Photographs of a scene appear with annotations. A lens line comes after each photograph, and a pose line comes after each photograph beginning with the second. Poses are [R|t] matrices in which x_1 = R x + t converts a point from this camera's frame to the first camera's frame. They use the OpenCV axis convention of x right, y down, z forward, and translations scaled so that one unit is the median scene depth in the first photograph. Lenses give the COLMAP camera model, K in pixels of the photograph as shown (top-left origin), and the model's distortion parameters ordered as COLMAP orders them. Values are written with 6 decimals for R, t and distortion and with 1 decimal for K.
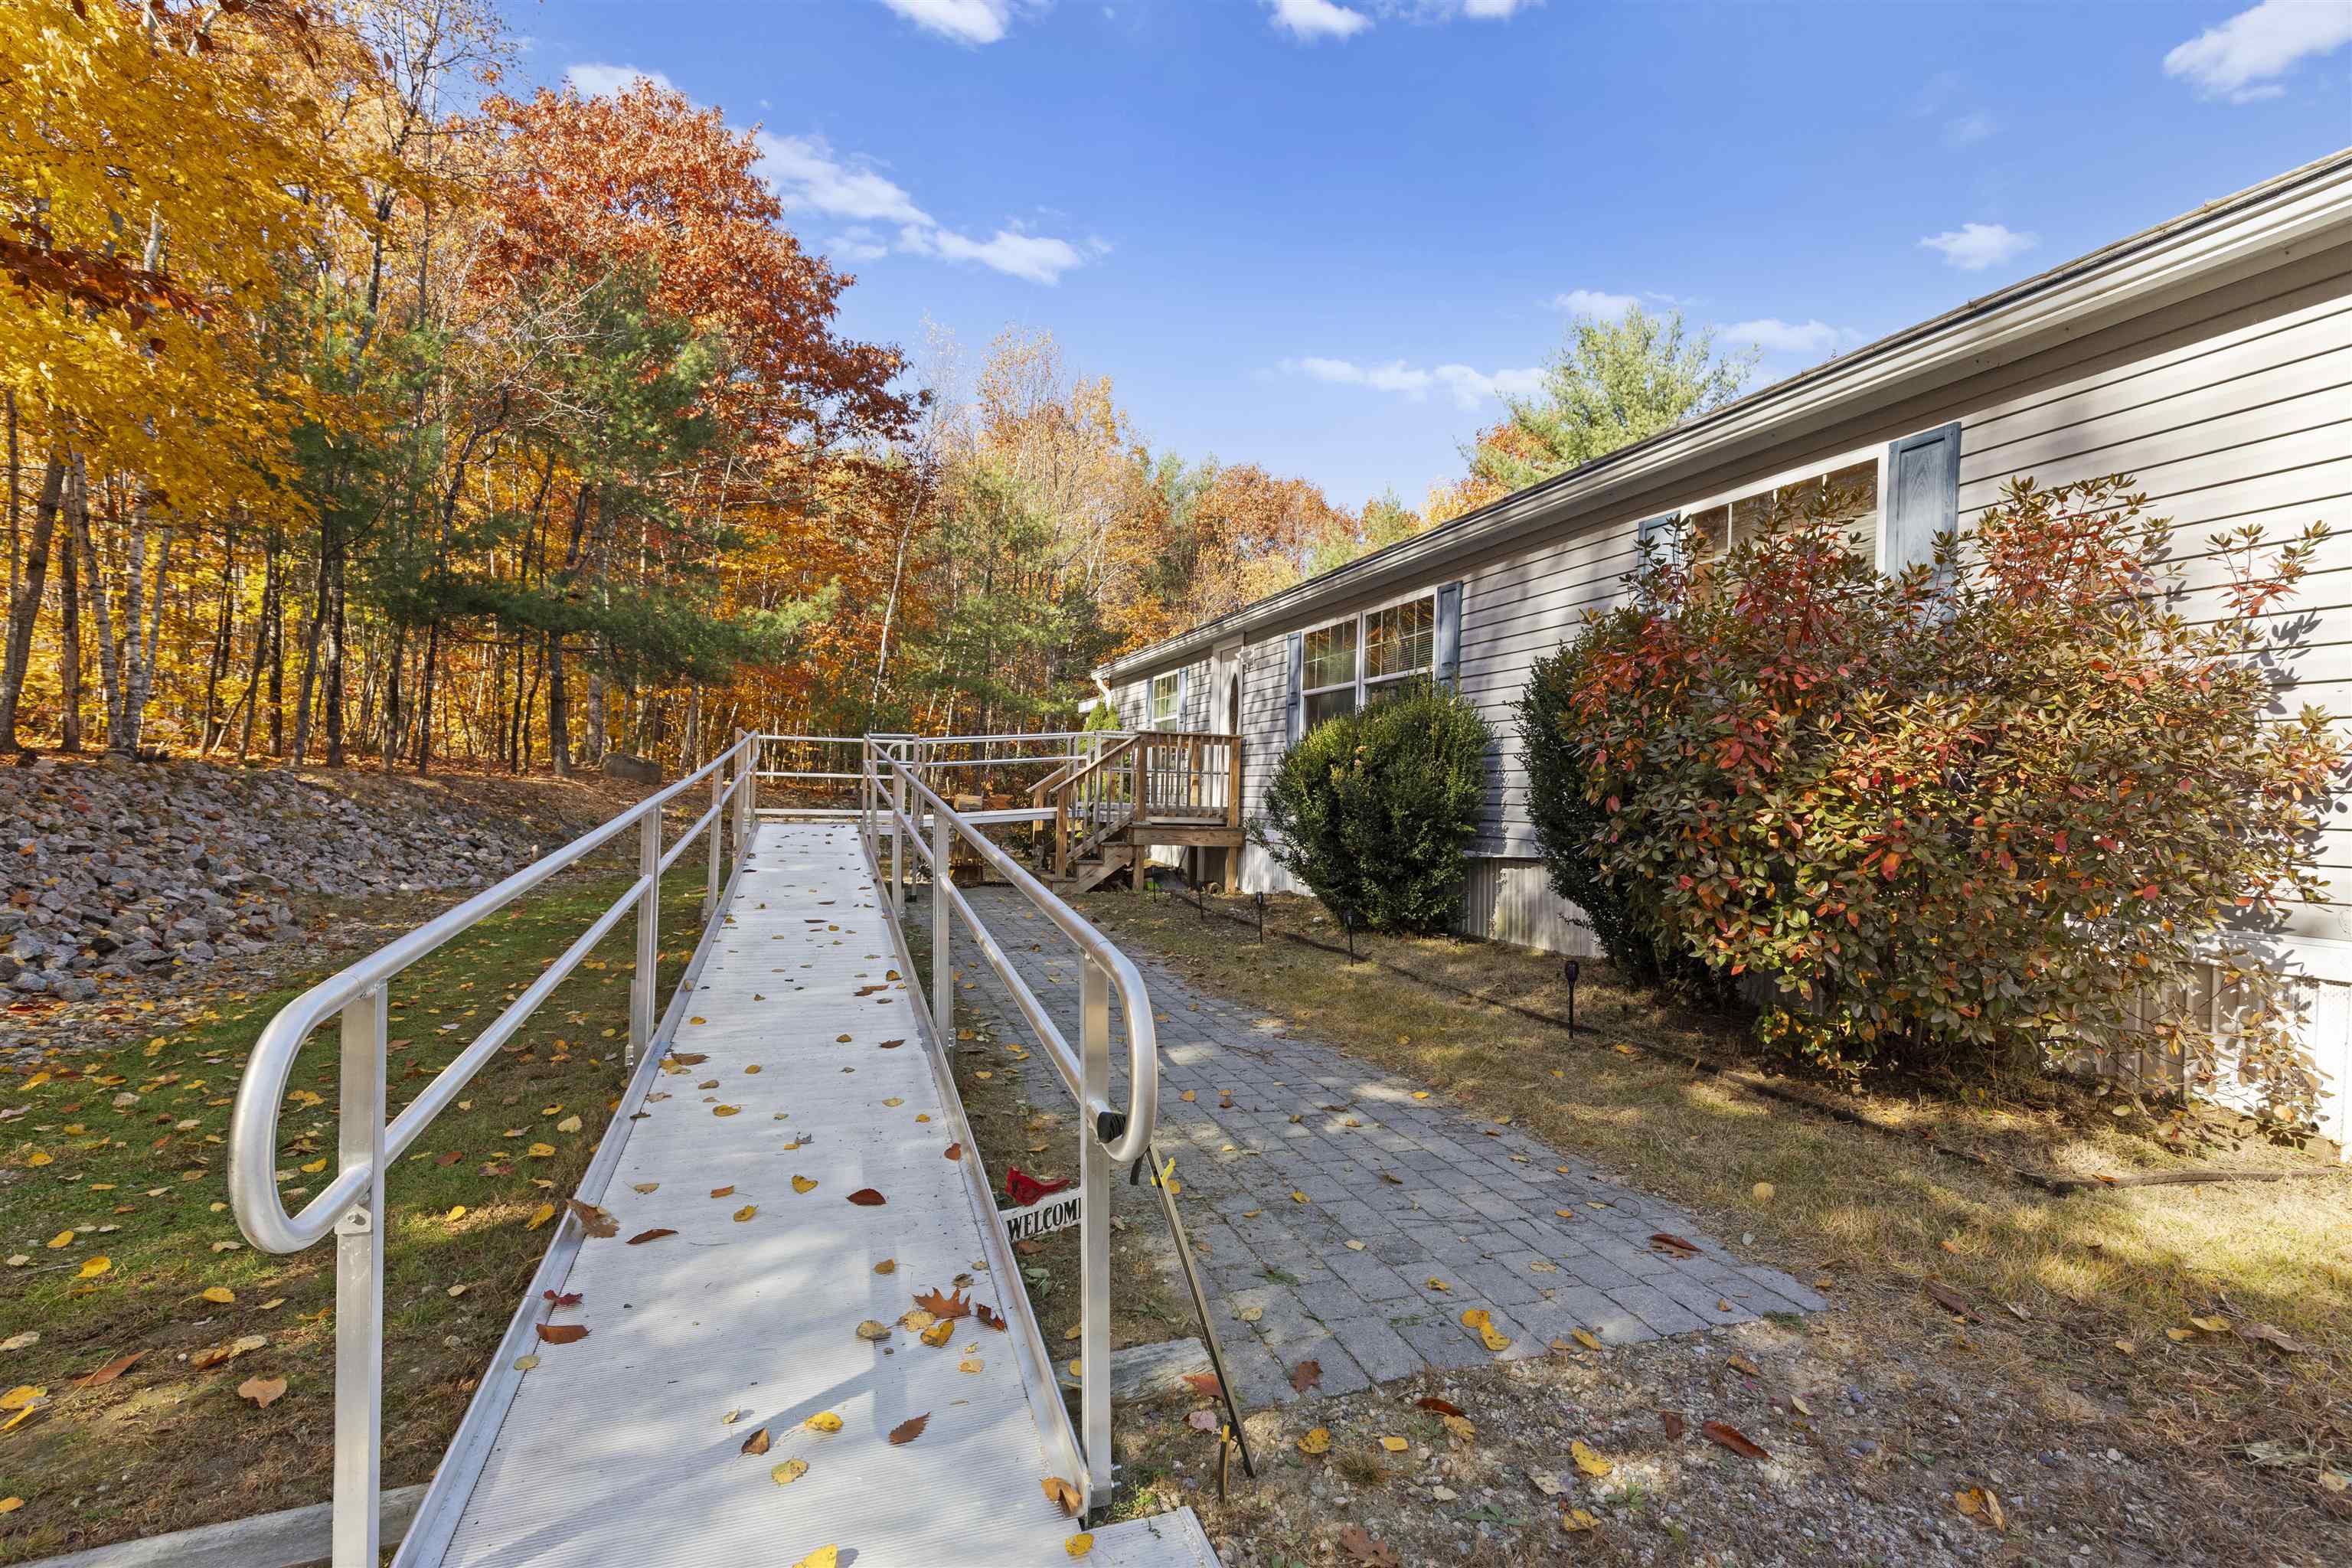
lens RADIAL K [[1077.3, 0, 1176.0], [0, 1077.3, 784.0], [0, 0, 1]] dist [0.001892, -0.000189]
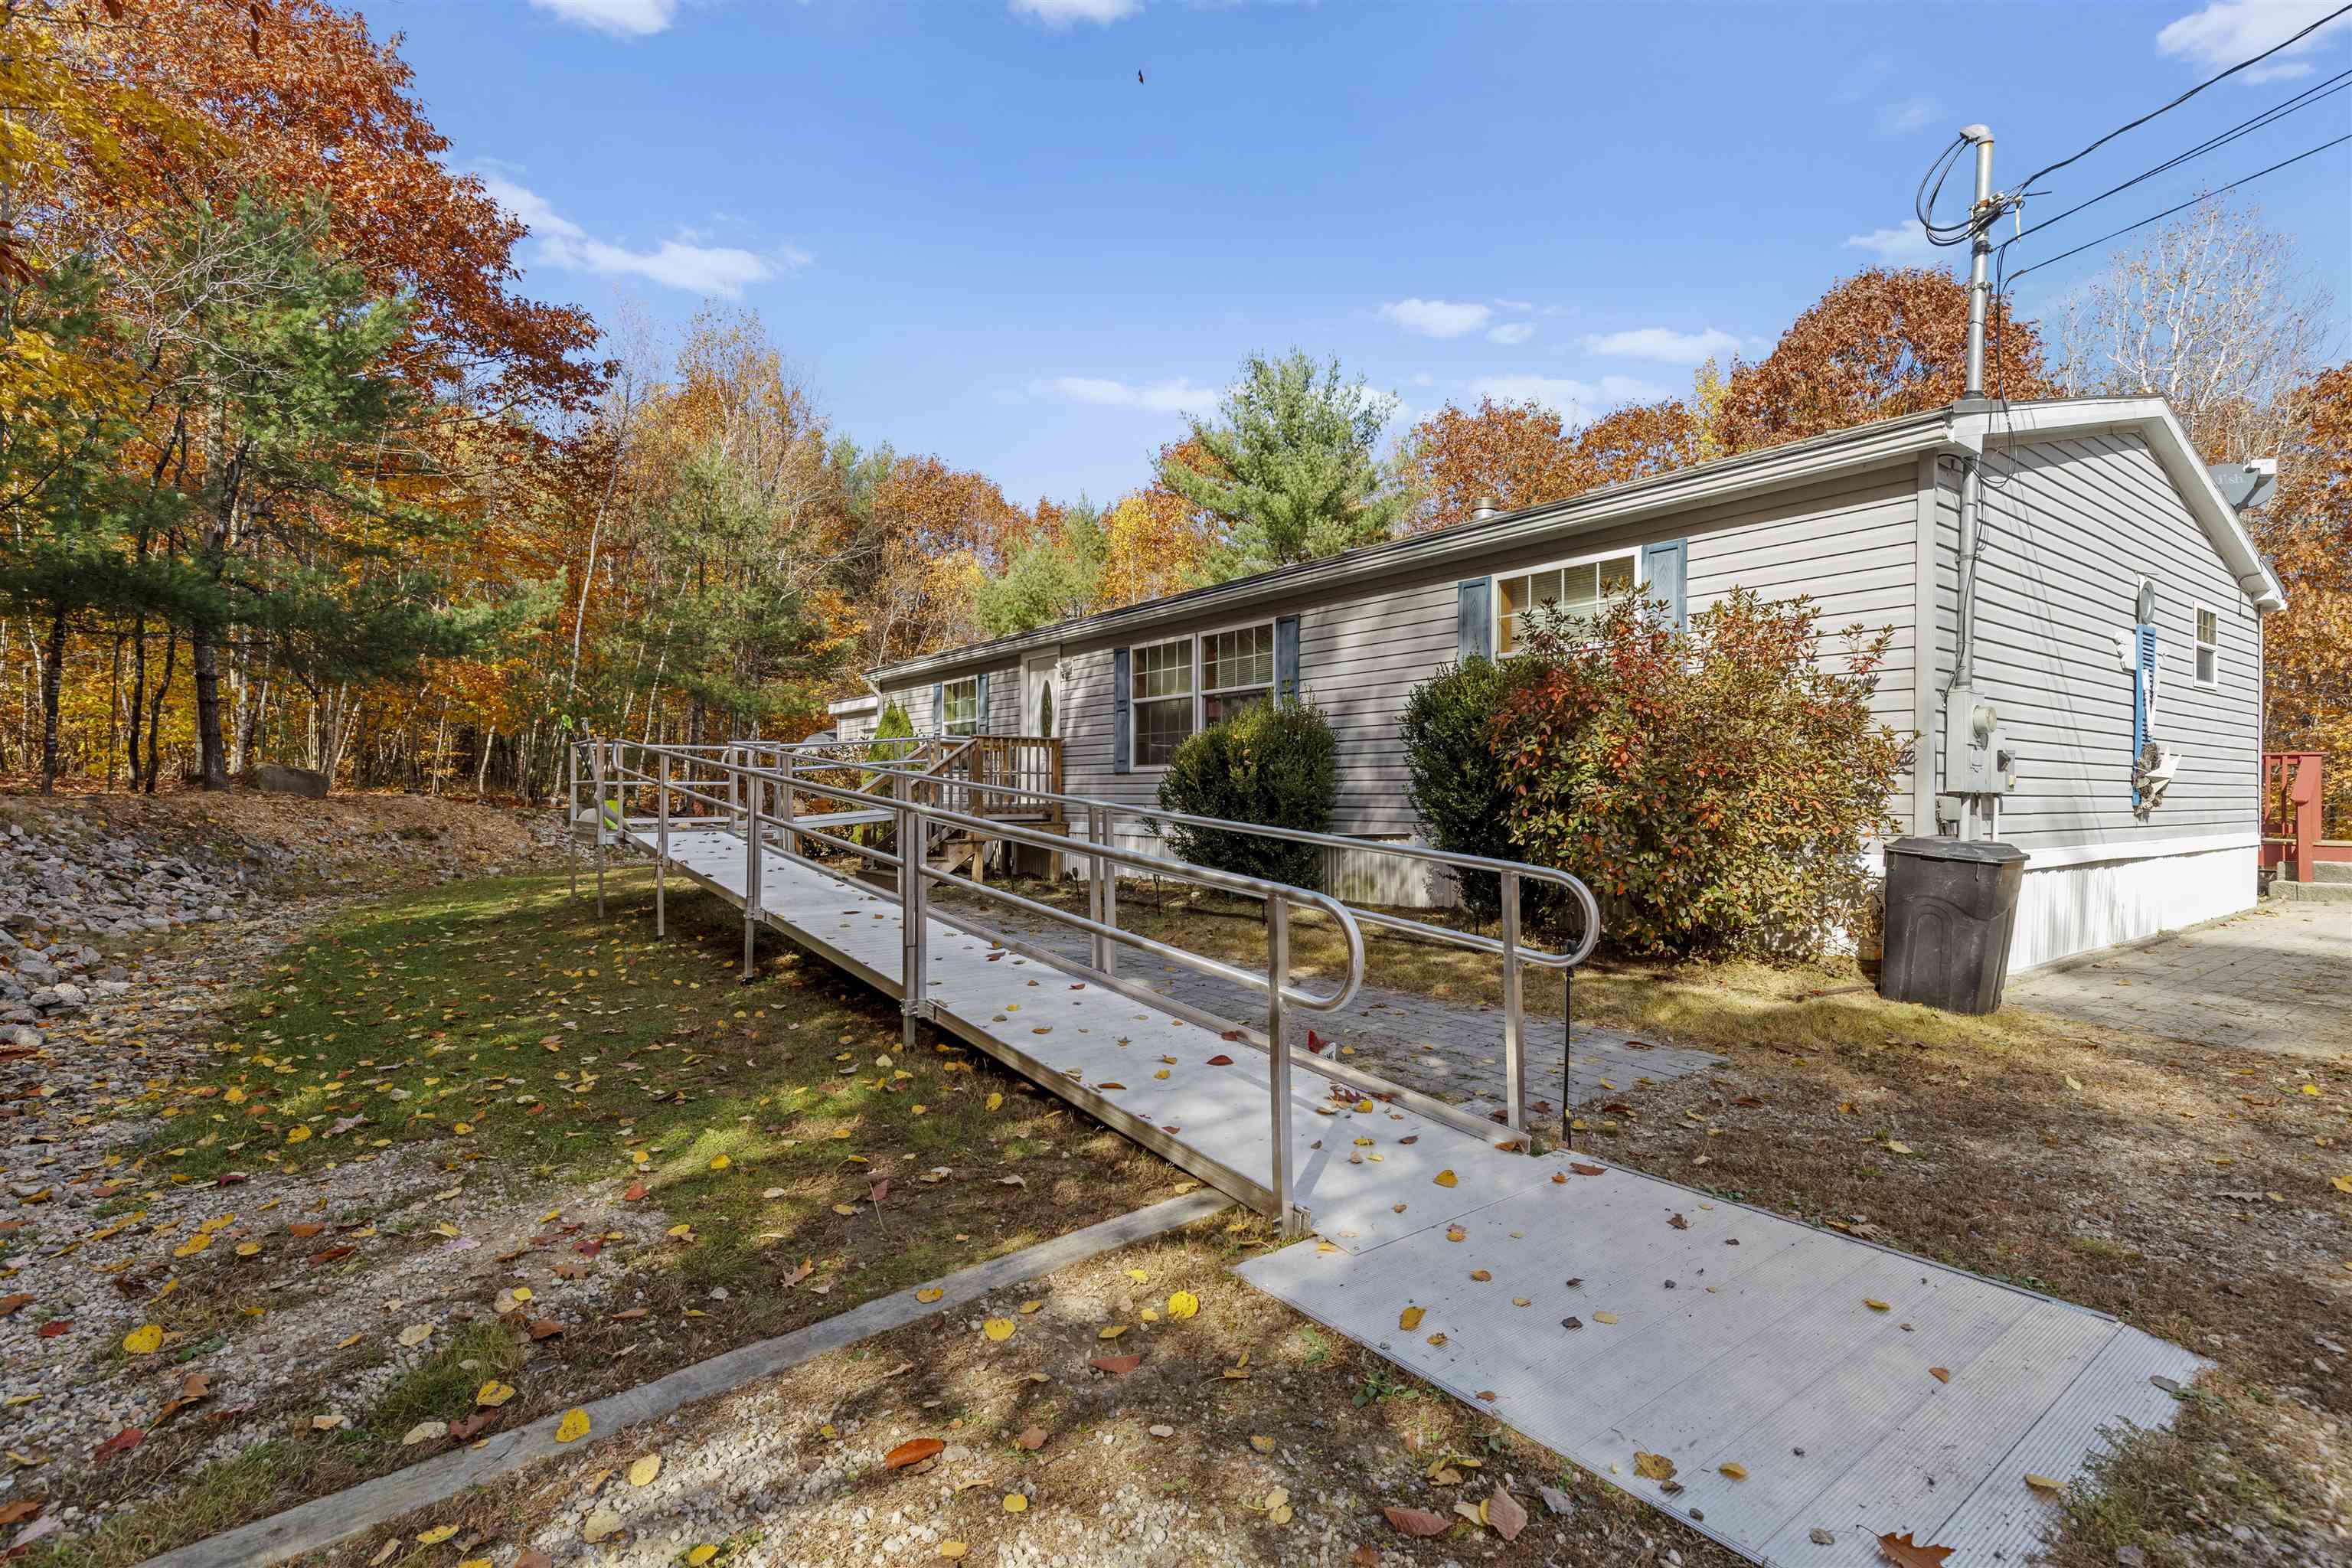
lens RADIAL K [[1077.3, 0, 1176.0], [0, 1077.3, 784.0], [0, 0, 1]] dist [0.001892, -0.000189]
pose [[0.954439, -0.011388, 0.298188, -0.125566], [0.010769, 0.999935, 0.003718, -0.000290], [-0.298211, -0.000338, 0.954500, -0.071335]]
